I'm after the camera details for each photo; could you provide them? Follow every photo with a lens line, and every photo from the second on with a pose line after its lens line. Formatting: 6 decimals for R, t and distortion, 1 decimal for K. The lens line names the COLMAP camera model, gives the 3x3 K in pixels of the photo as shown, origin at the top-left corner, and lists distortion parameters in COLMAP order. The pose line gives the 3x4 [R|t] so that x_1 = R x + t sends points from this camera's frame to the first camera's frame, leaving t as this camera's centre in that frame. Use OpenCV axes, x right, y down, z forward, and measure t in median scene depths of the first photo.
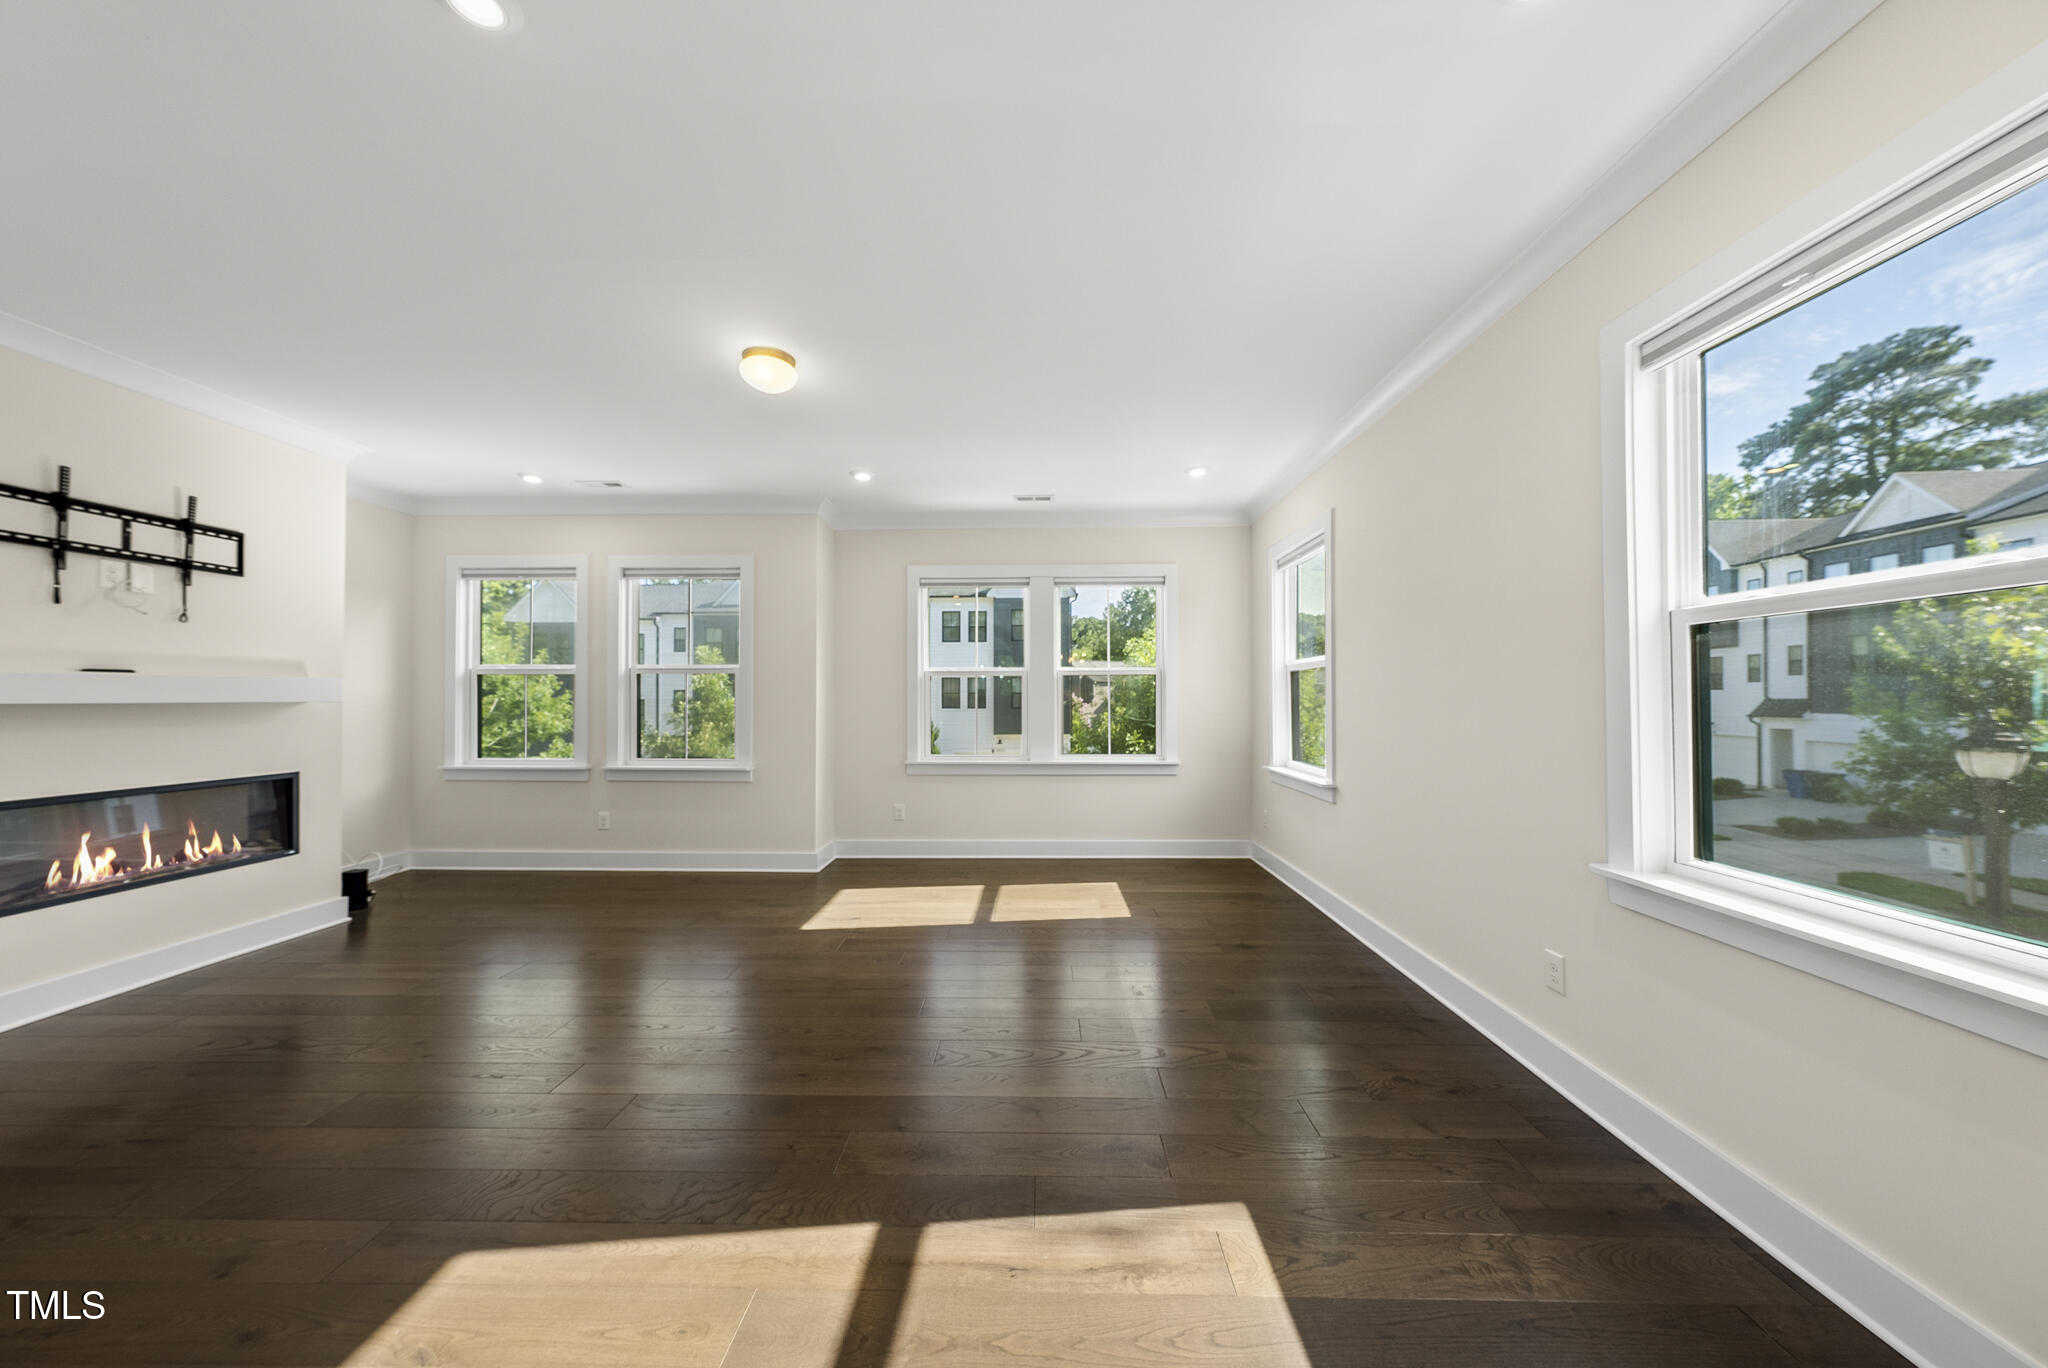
lens RADIAL K [[685.1, 0, 1028.6], [0, 685.1, 694.4], [0, 0, 1]] dist [0.001073, 0.000242]
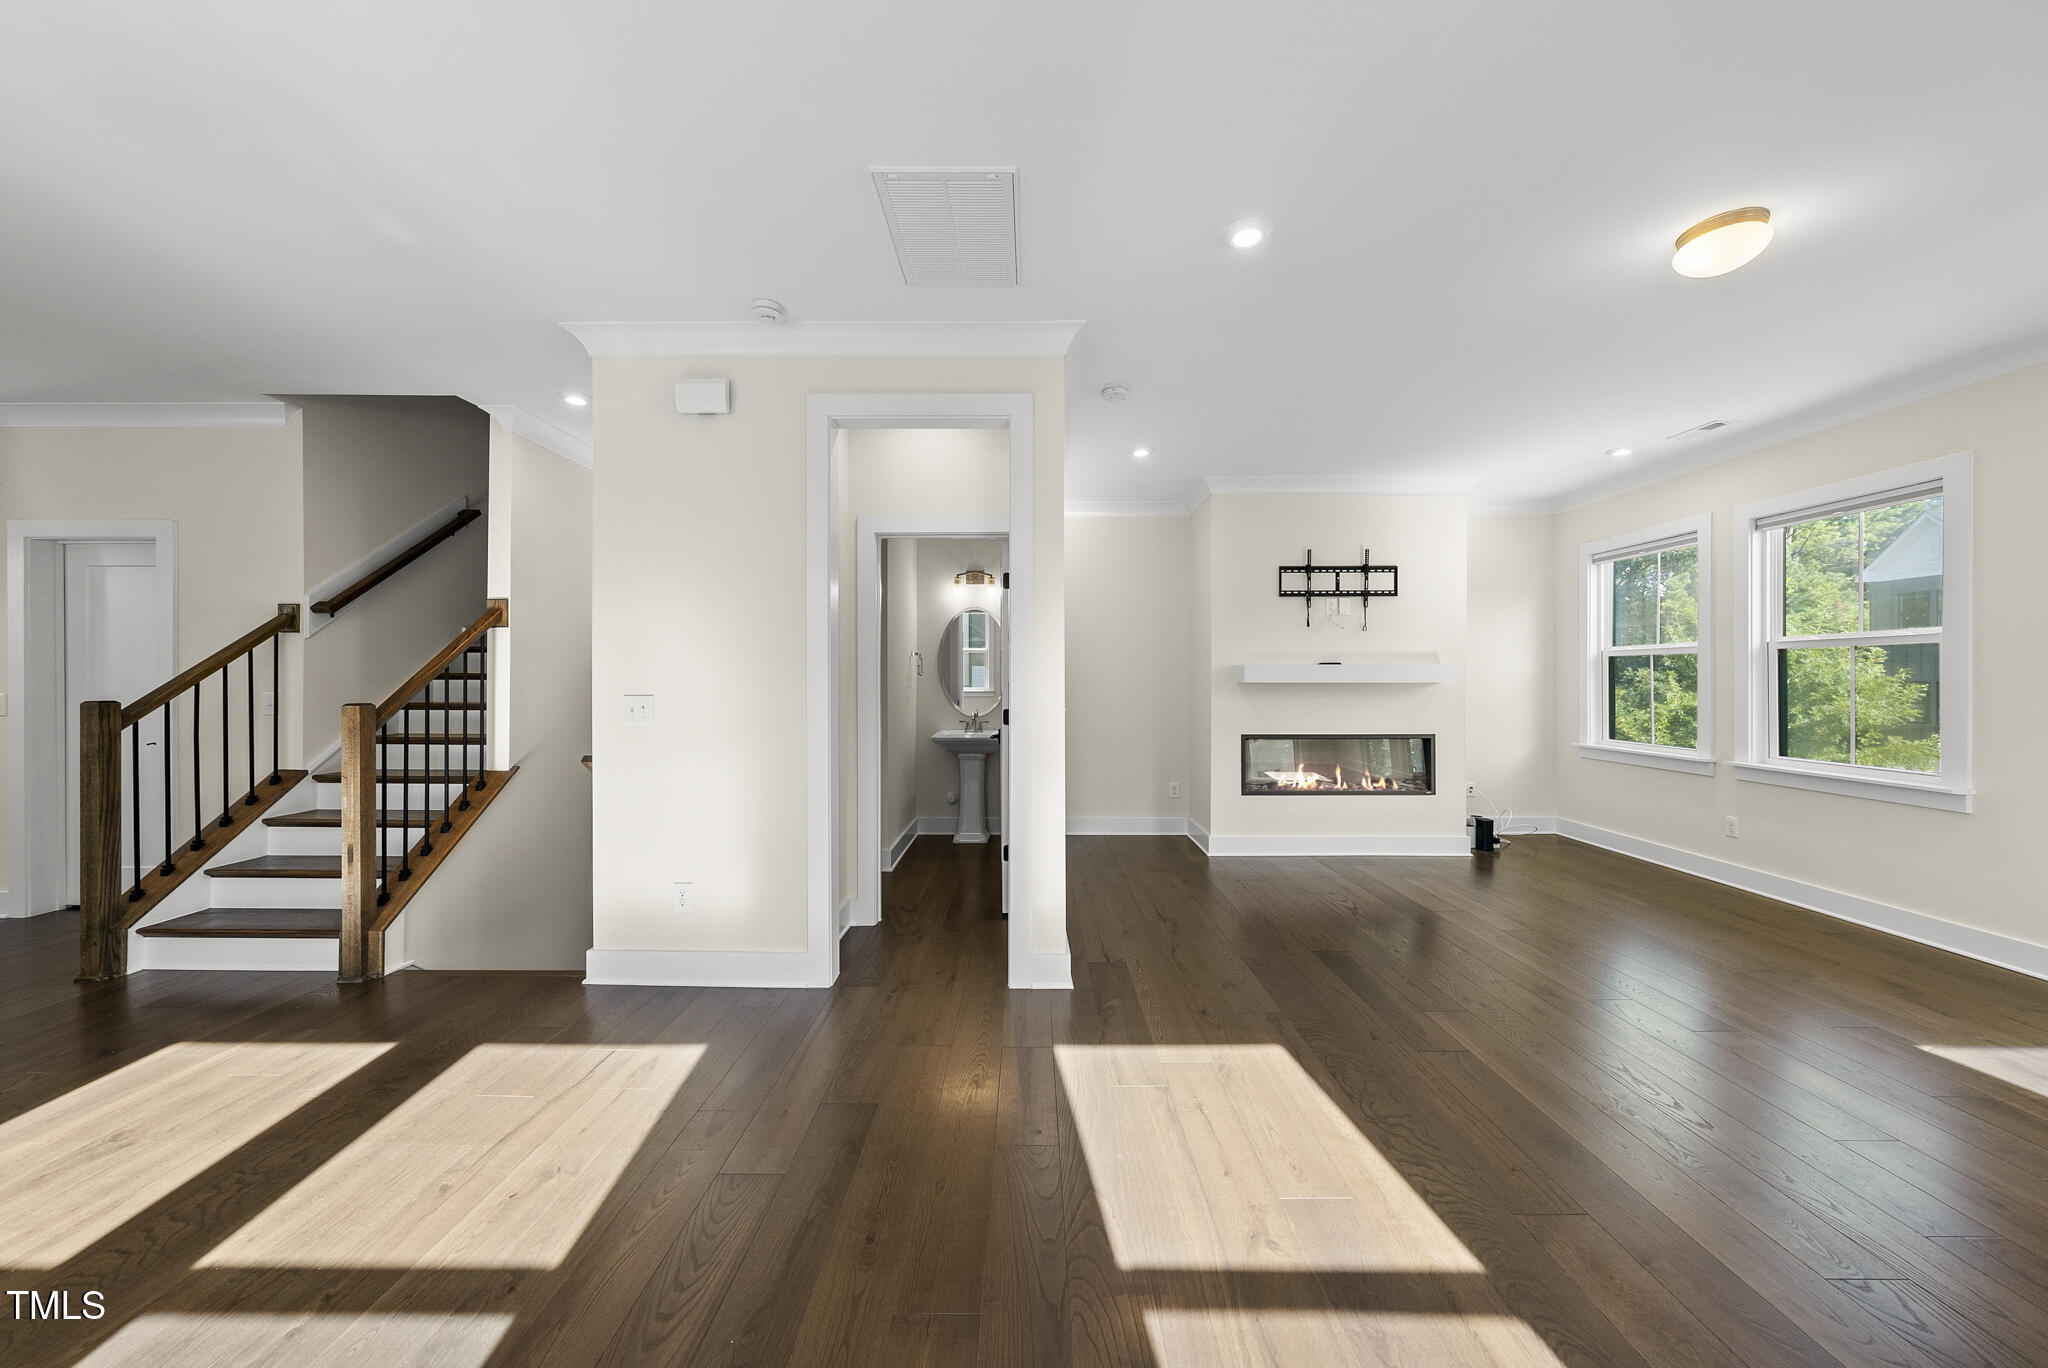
lens RADIAL K [[702.1, 0, 1023.9], [0, 702.1, 675.1], [0, 0, 1]] dist [-0.001014, 0.000014]
pose [[0.013319, -0.005899, -0.999894, 0.296589], [0.005310, 0.999969, -0.005829, 0.000395], [0.999897, -0.005232, 0.013349, 0.170608]]
